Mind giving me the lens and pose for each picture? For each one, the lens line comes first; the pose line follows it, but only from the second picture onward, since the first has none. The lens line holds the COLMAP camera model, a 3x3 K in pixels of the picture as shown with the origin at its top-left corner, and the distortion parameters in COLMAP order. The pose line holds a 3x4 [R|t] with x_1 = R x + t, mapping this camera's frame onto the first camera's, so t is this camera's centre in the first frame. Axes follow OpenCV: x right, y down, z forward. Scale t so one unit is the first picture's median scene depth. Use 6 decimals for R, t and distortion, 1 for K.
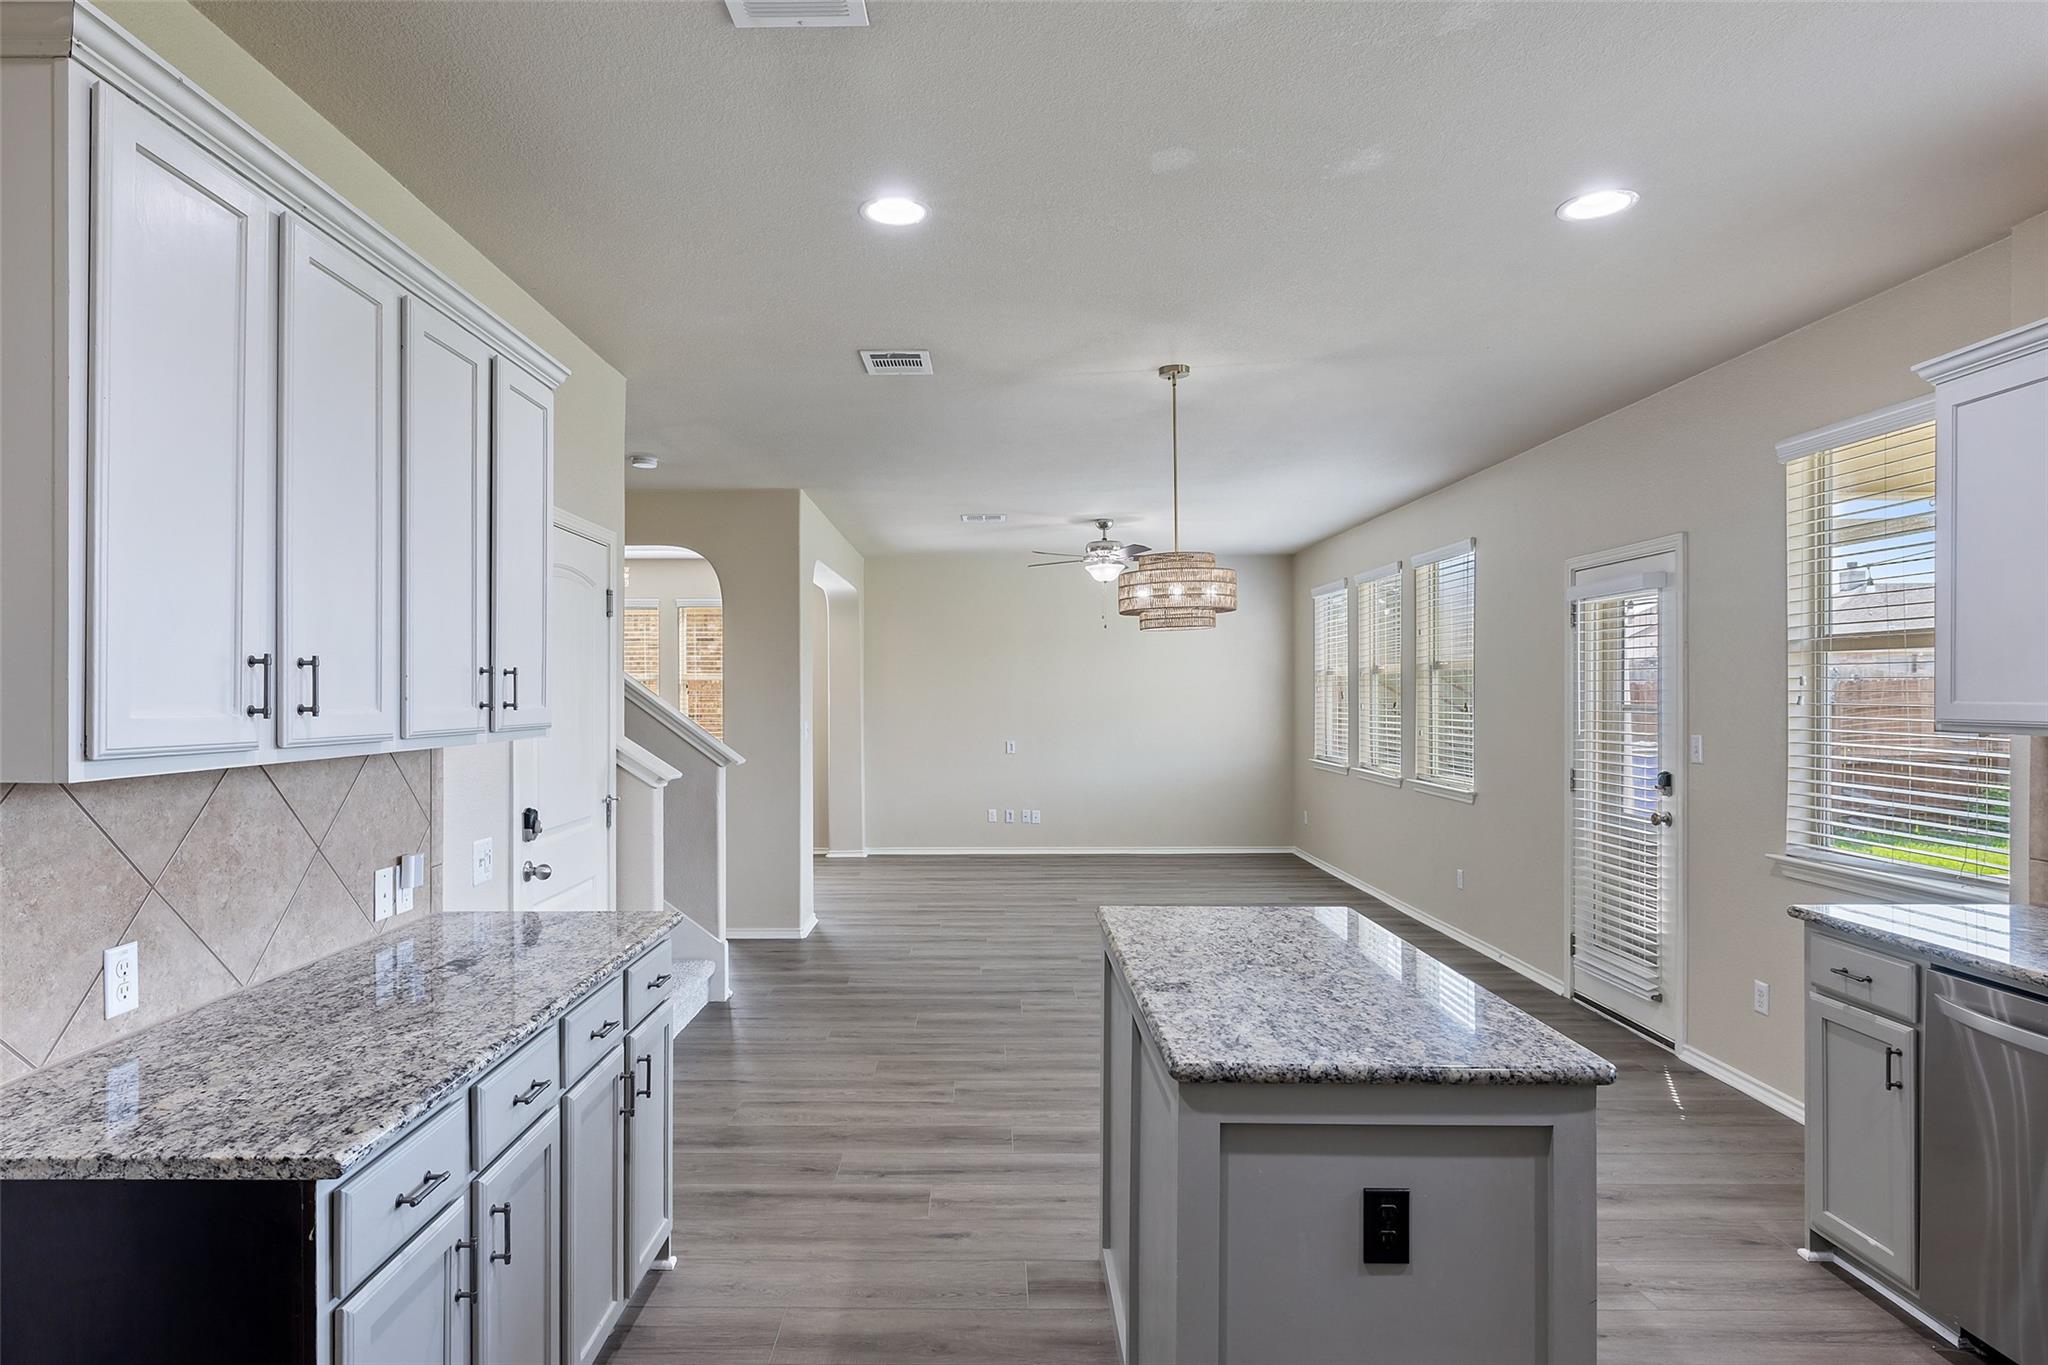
lens RADIAL K [[1129.1, 0, 977.8], [0, 1129.1, 700.0], [0, 0, 1]] dist [0.007076, -0.001259]
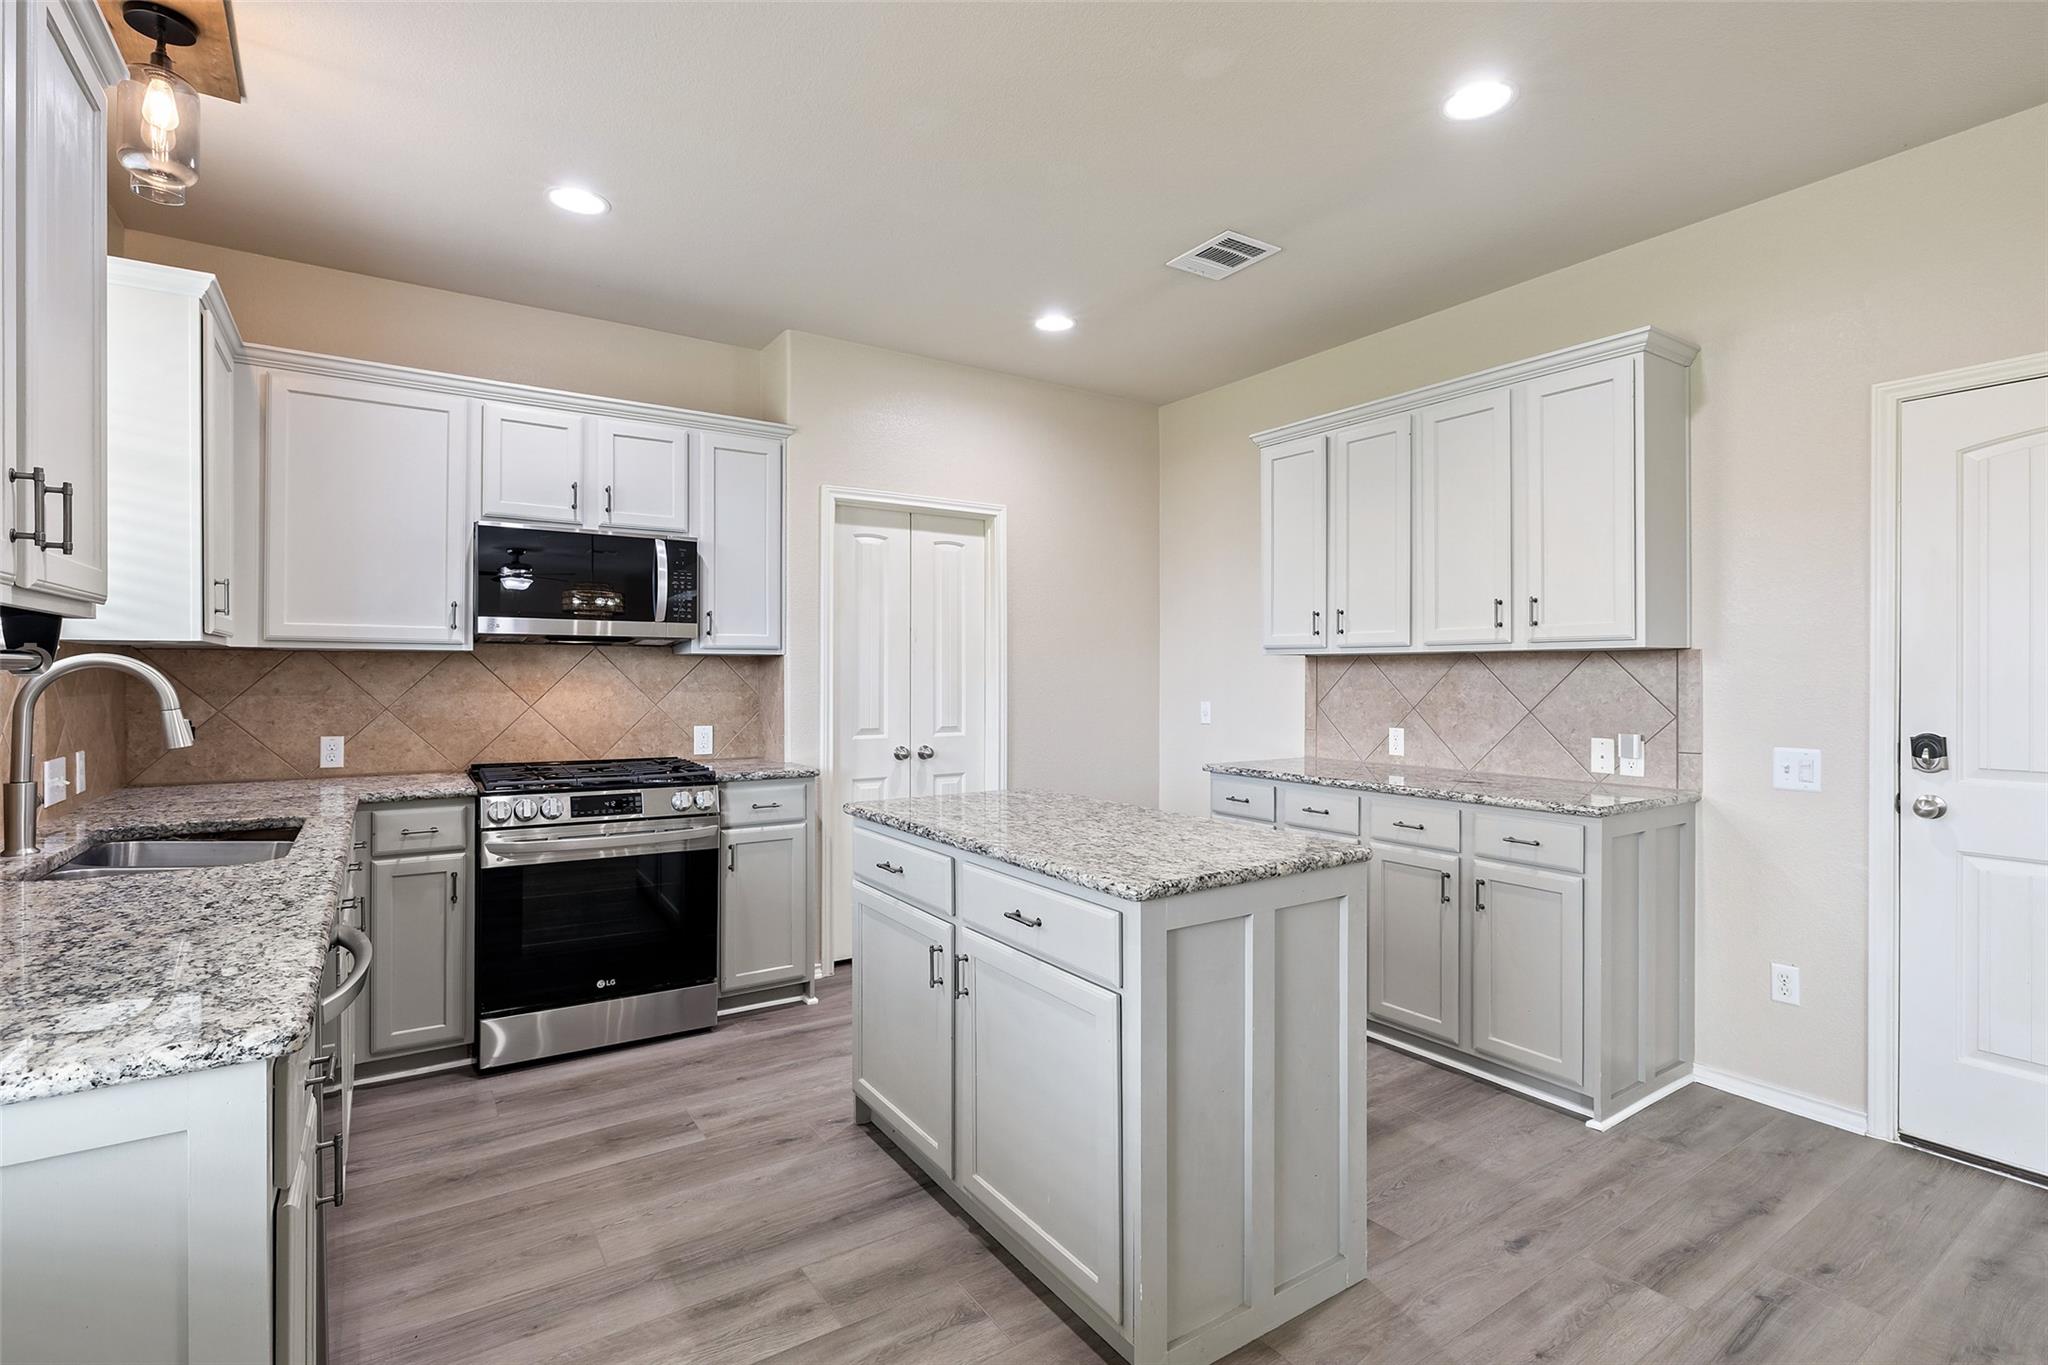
lens RADIAL K [[952.0, 0, 1016.2], [0, 952.0, 676.2], [0, 0, 1]] dist [-0.010688, 0.001974]
pose [[-0.828191, 0.001647, -0.560443, 0.495510], [-0.002687, 0.999973, 0.006909, 0.040397], [0.560439, 0.007228, -0.828164, 1.010401]]
